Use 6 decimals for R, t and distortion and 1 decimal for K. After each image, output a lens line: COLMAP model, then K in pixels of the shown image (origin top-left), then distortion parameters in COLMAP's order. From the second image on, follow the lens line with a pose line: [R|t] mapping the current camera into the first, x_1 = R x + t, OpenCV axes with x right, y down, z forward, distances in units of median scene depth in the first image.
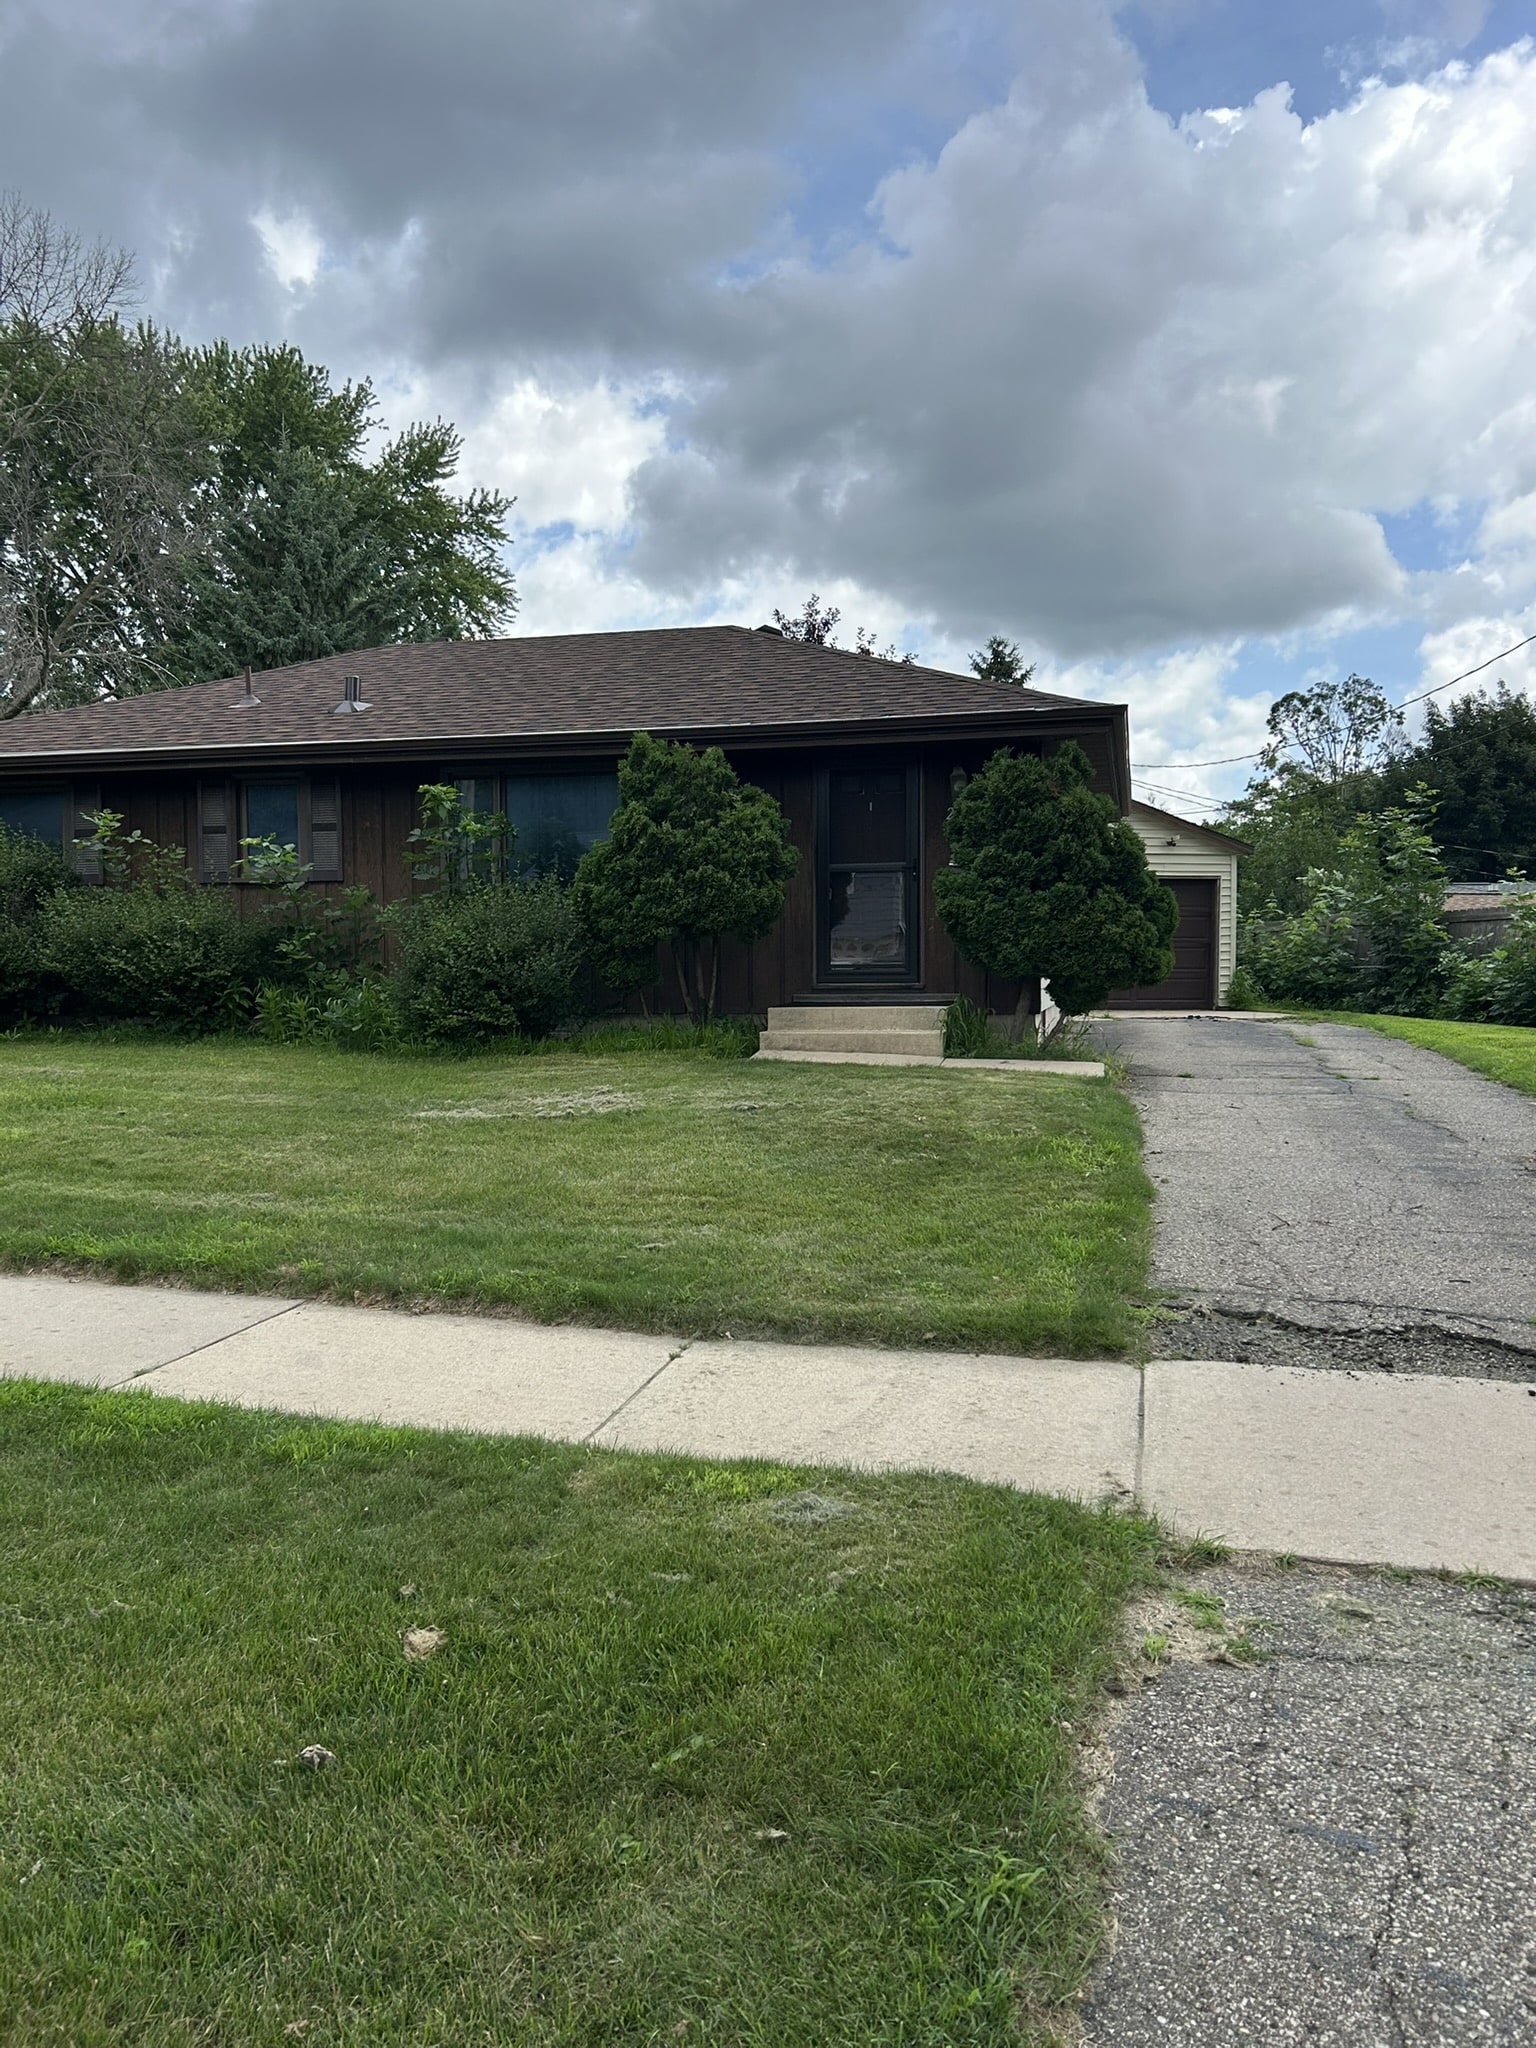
lens RADIAL K [[1543.4, 0, 766.5], [0, 1543.4, 1047.5], [0, 0, 1]] dist [0.053743, -0.062638]
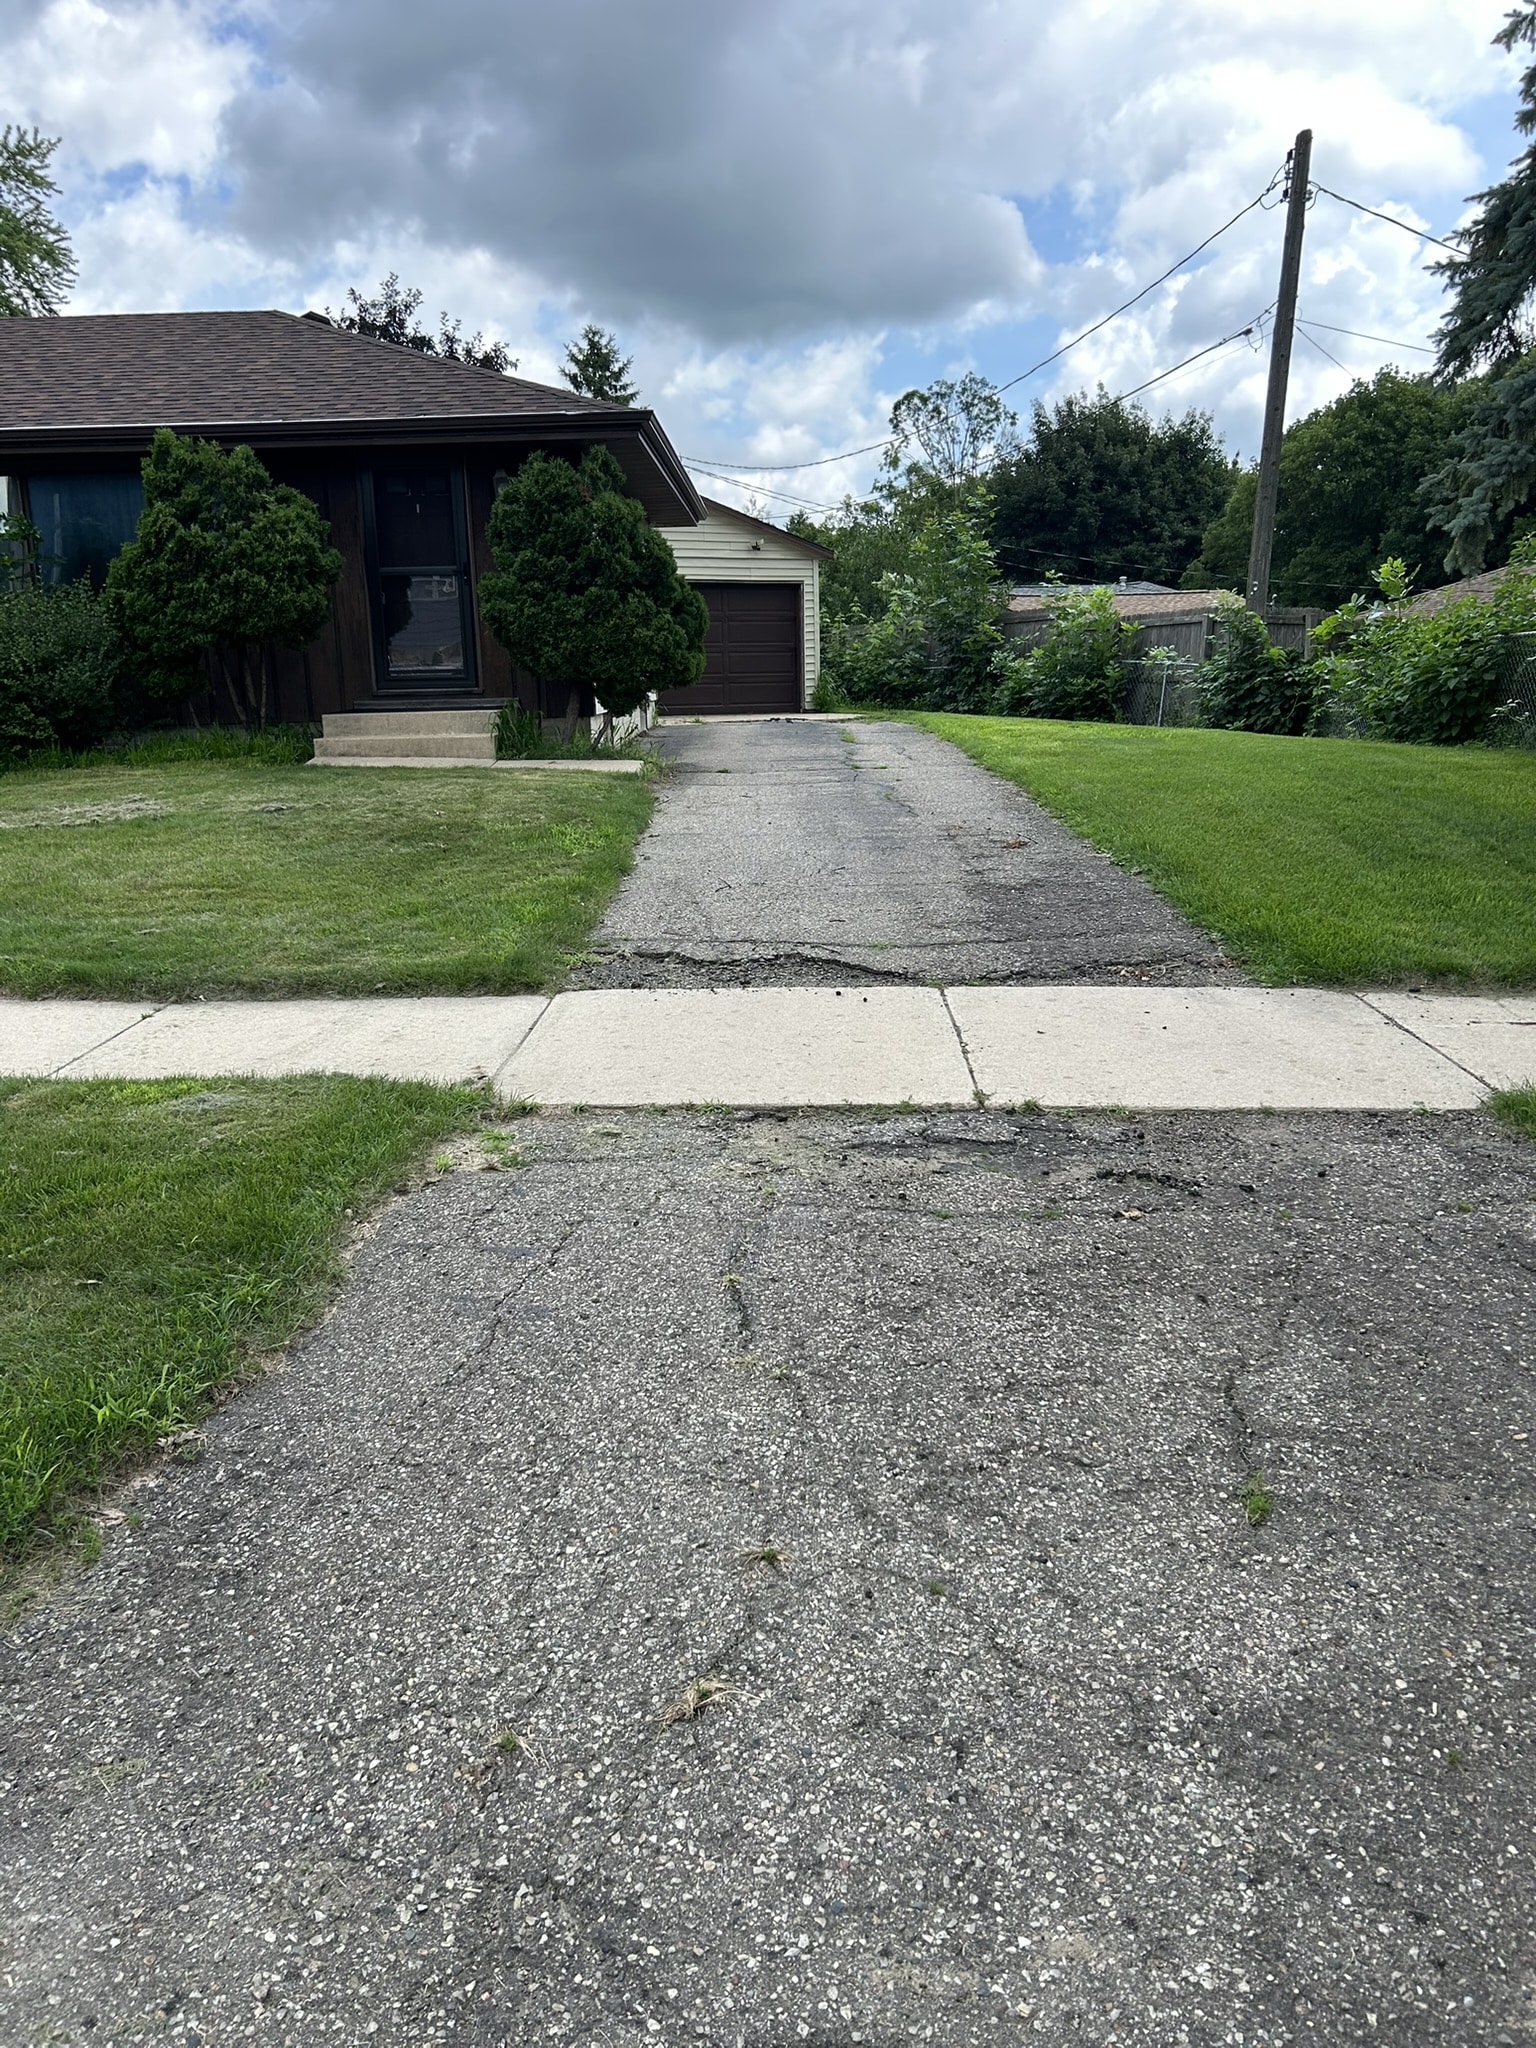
lens RADIAL K [[1543.4, 0, 770.6], [0, 1543.4, 1021.7], [0, 0, 1]] dist [0.053743, -0.062638]
pose [[0.975372, -0.066646, 0.210259, 0.064341], [0.030976, 0.985200, 0.168586, 0.010531], [-0.218382, -0.157921, 0.963001, -0.090210]]
